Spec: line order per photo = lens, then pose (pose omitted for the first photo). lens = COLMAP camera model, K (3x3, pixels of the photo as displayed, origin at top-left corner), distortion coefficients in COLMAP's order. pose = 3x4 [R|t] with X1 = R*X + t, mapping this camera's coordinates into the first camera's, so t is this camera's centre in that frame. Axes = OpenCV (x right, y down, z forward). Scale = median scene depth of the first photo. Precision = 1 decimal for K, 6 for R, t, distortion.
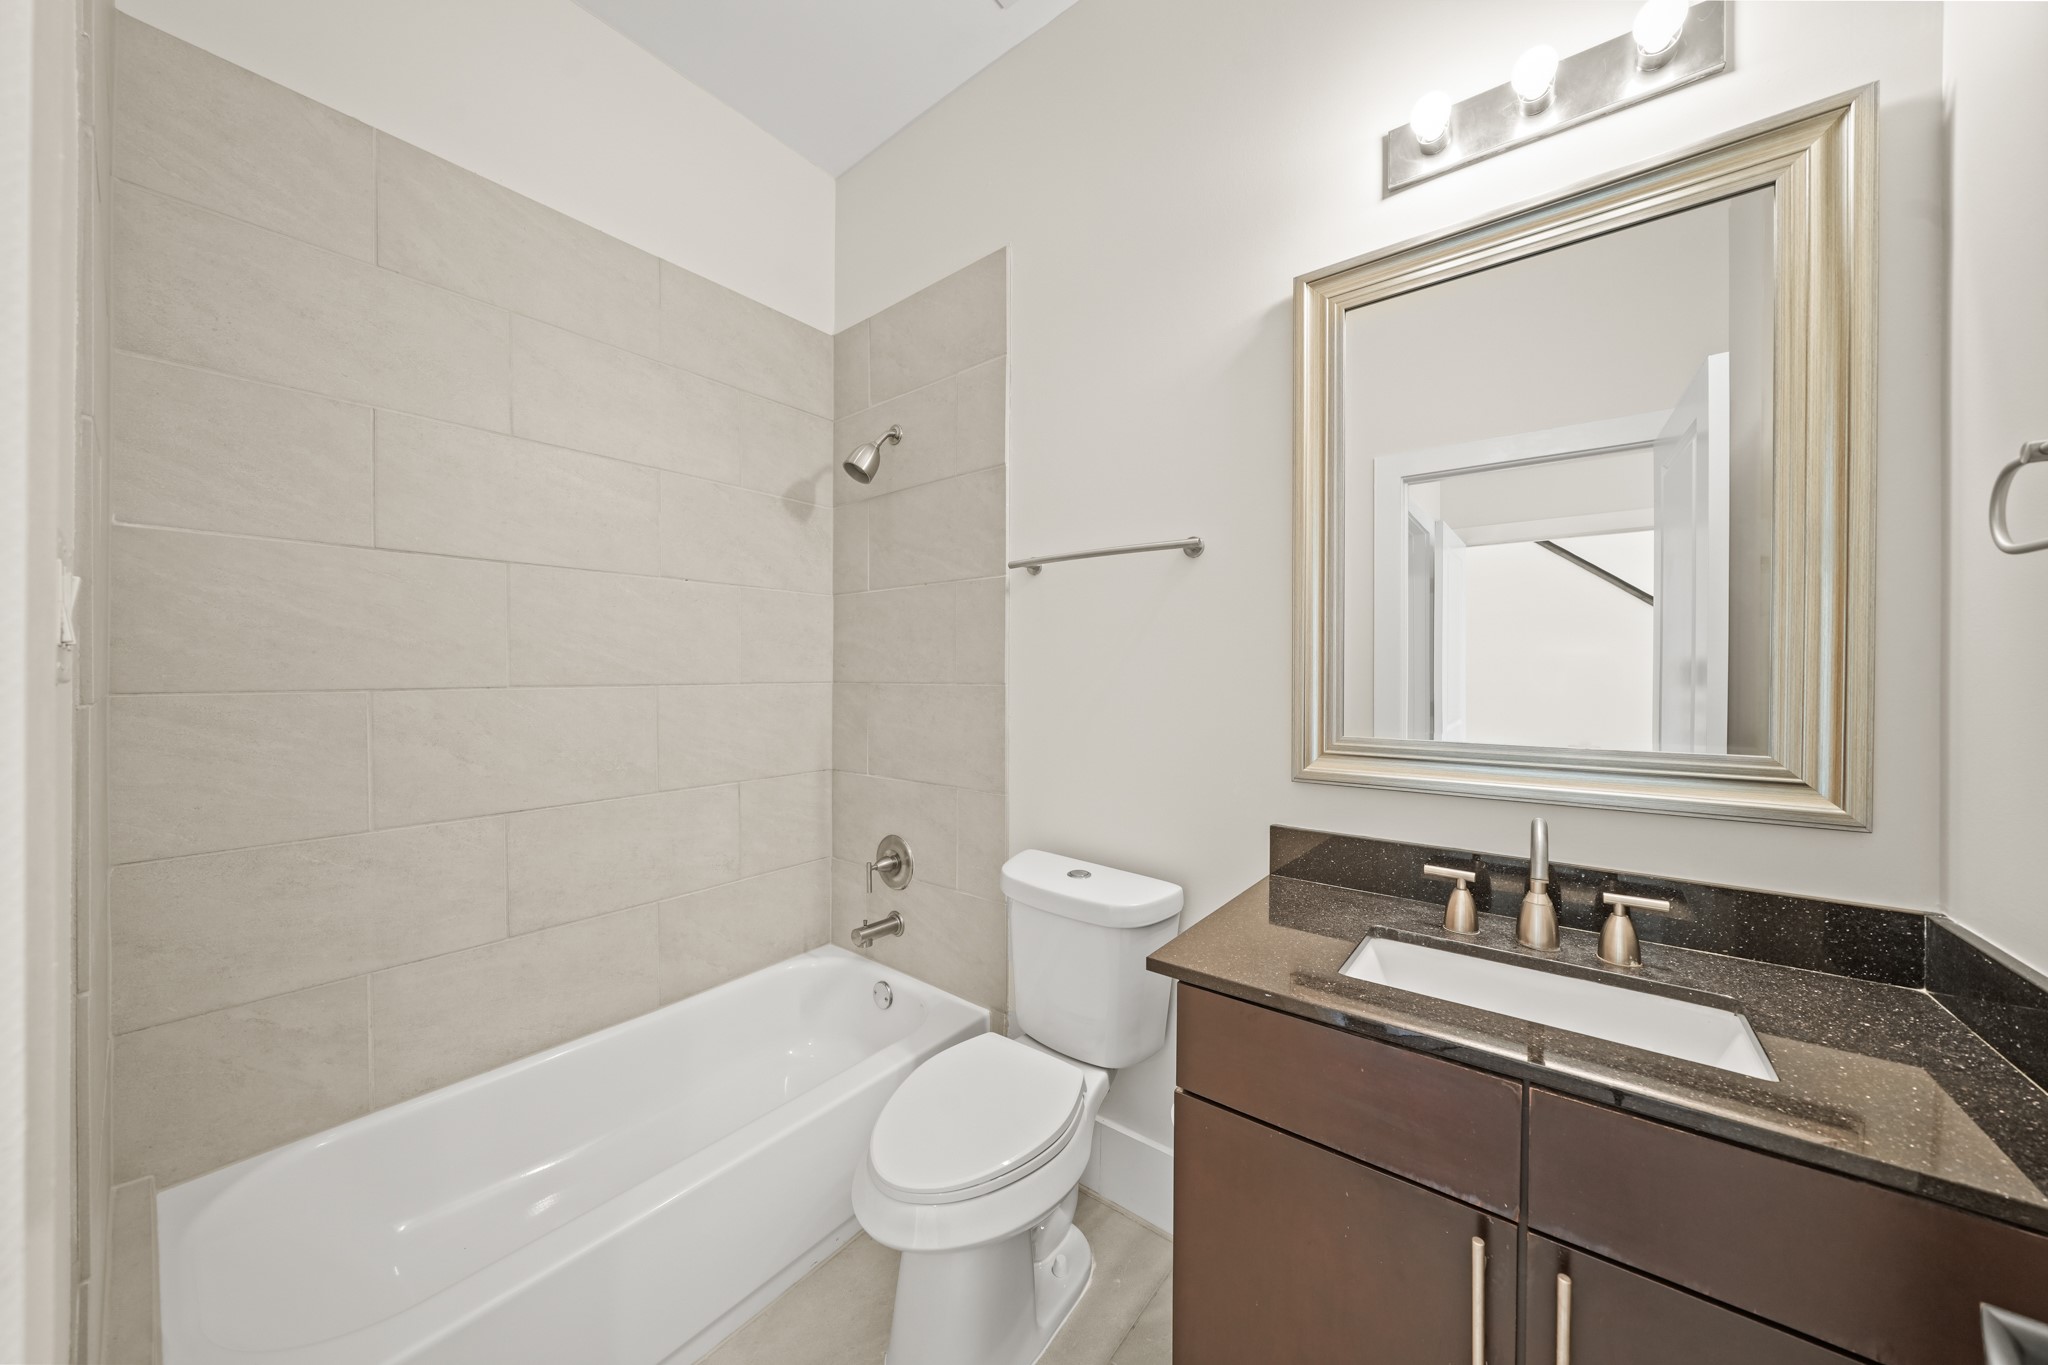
lens RADIAL K [[688.5, 0, 1025.1], [0, 688.5, 673.9], [0, 0, 1]] dist [-0.000476, -0.000012]
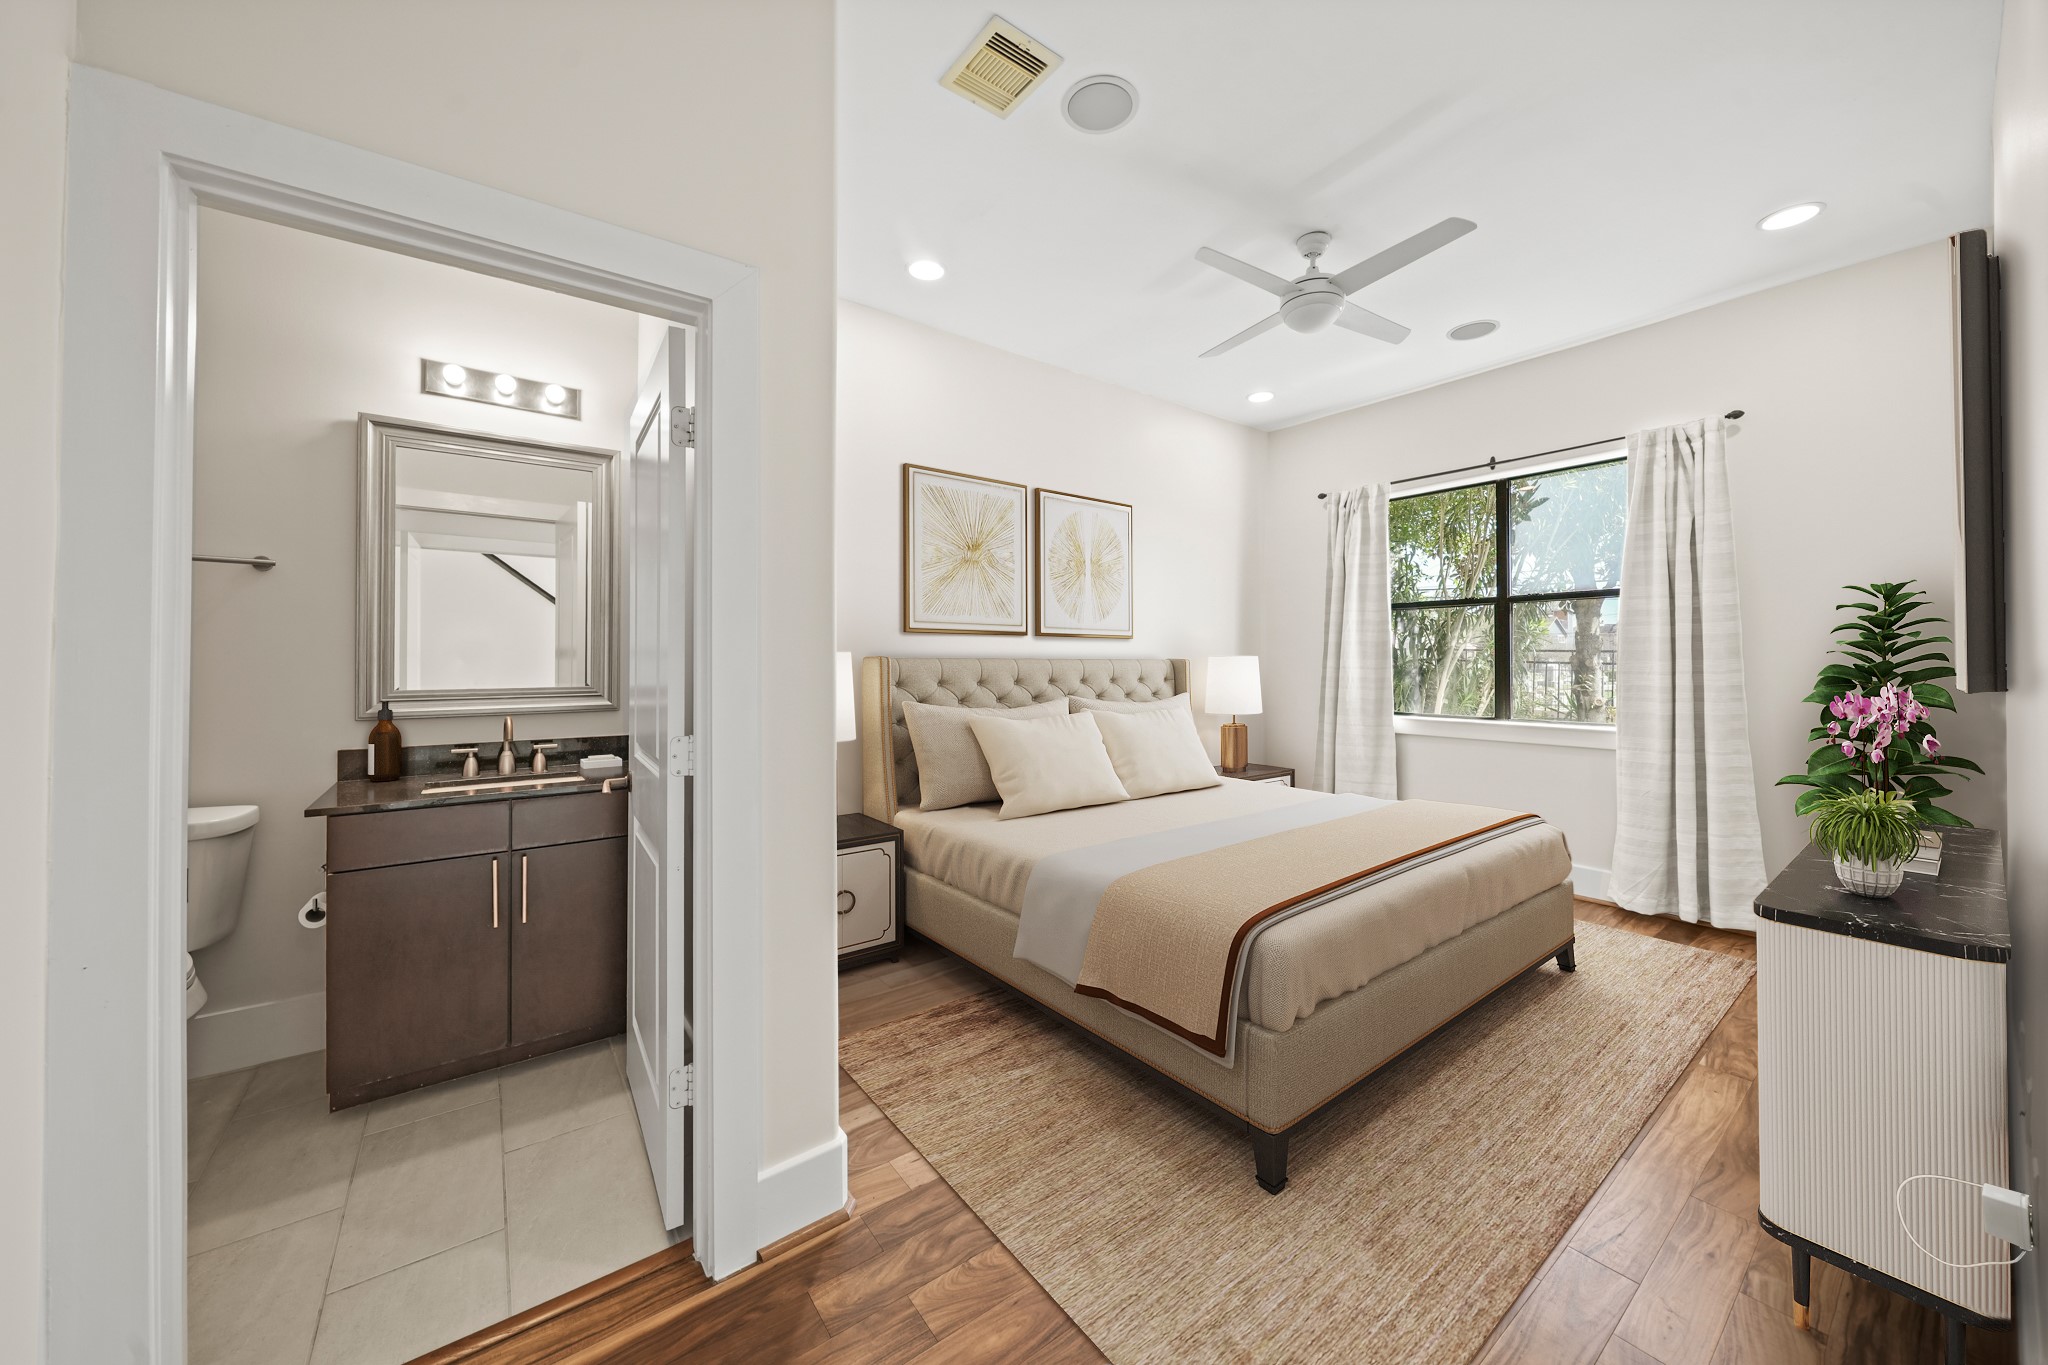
lens RADIAL K [[727.5, 0, 1019.0], [0, 727.5, 661.1], [0, 0, 1]] dist [-0.000431, -0.000022]
pose [[0.265151, -0.022413, 0.963946, -0.874188], [-0.019567, 0.999399, 0.028620, -0.065350], [-0.964008, -0.026450, 0.264553, -0.984692]]
